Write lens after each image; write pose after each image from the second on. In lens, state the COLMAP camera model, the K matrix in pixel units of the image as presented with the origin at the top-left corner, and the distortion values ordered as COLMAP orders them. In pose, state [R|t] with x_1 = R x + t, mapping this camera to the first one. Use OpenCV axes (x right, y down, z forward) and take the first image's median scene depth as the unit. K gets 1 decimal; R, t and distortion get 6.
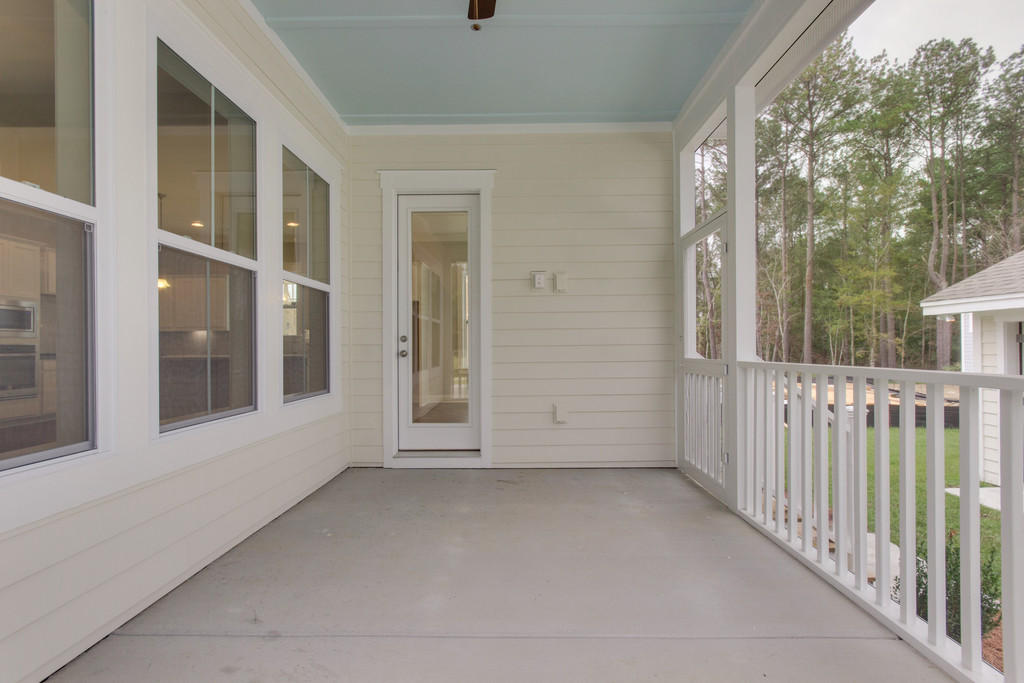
lens RADIAL K [[468.6, 0, 514.6], [0, 468.6, 347.4], [0, 0, 1]] dist [0.002643, 0.000700]
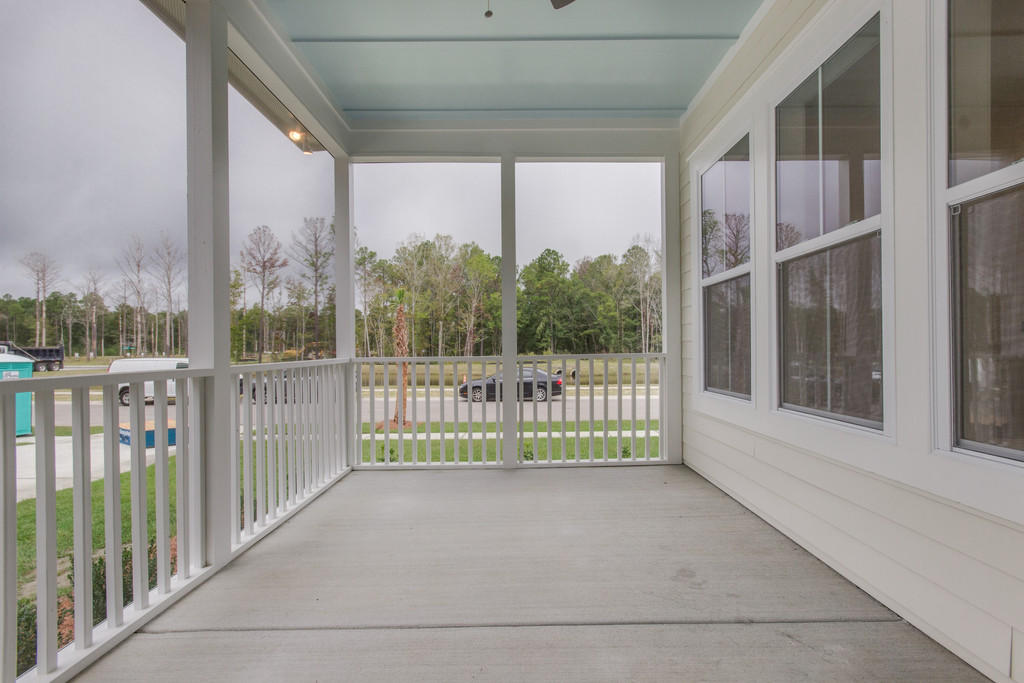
lens RADIAL K [[468.6, 0, 512.5], [0, 468.6, 349.5], [0, 0, 1]] dist [0.002643, 0.000700]
pose [[-0.999902, 0.011400, -0.008176, -0.004647], [0.011431, 0.999928, -0.003732, 0.013978], [0.008133, -0.003825, -0.999960, 1.974644]]
